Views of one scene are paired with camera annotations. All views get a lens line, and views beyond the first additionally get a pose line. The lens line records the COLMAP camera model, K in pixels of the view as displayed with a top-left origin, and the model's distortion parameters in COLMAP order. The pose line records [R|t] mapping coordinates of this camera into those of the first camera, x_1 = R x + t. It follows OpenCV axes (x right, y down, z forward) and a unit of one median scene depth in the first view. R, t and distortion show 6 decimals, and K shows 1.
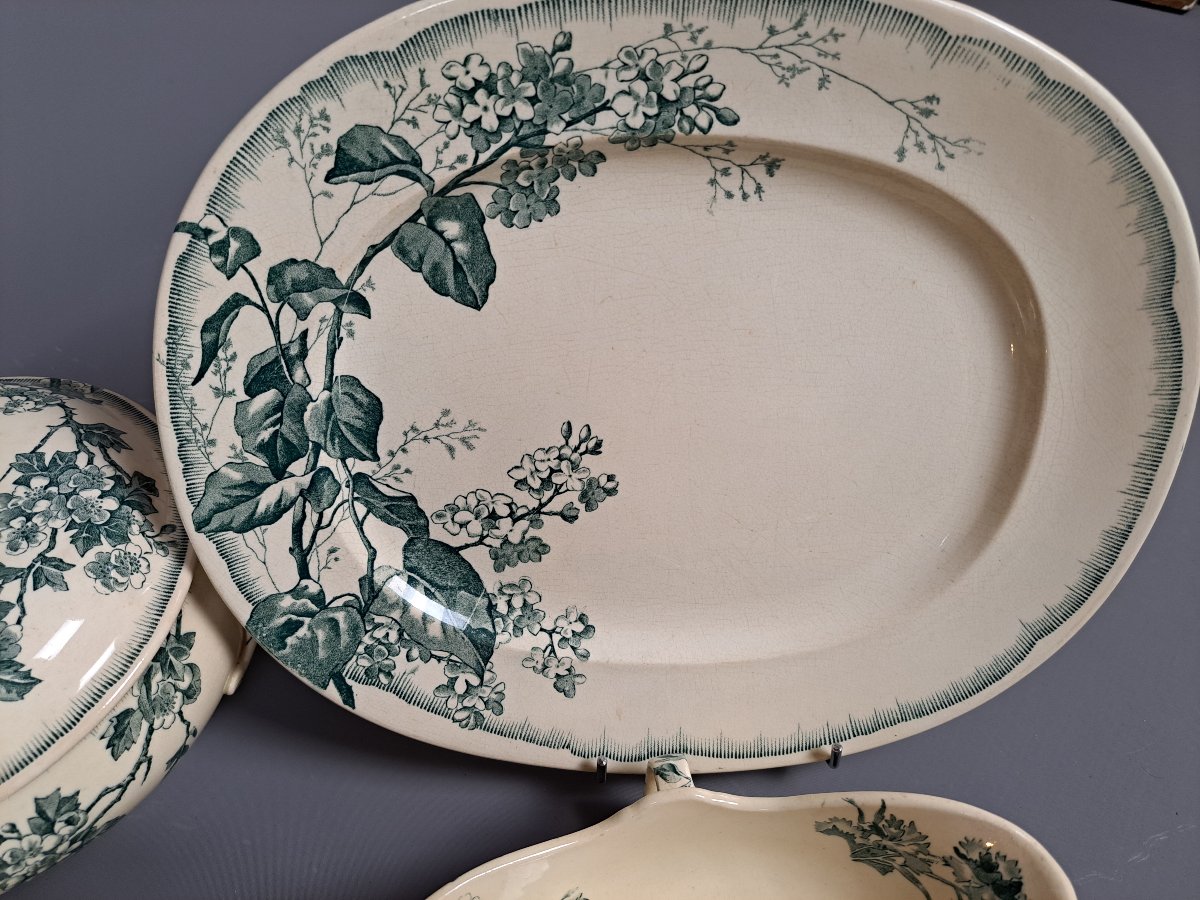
lens RADIAL K [[872.6, 0, 589.6], [0, 872.6, 454.0], [0, 0, 1]] dist [0.035803, -0.044071]
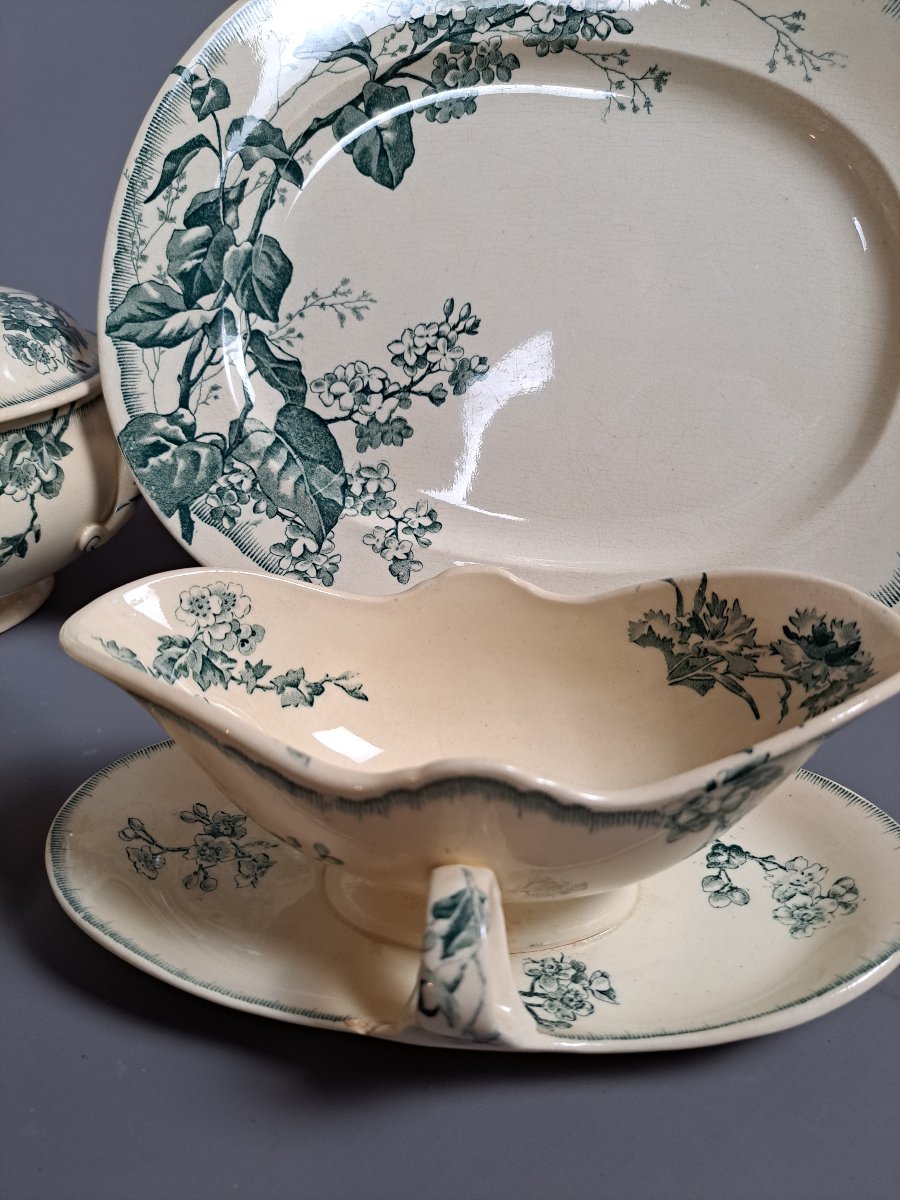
lens RADIAL K [[872.6, 0, 431.6], [0, 872.6, 611.3], [0, 0, 1]] dist [0.035803, -0.044071]
pose [[0.973803, 0.153108, -0.168121, 0.201333], [-0.205177, 0.910355, -0.359382, 0.741864], [0.098026, 0.384462, 0.917922, 0.155485]]
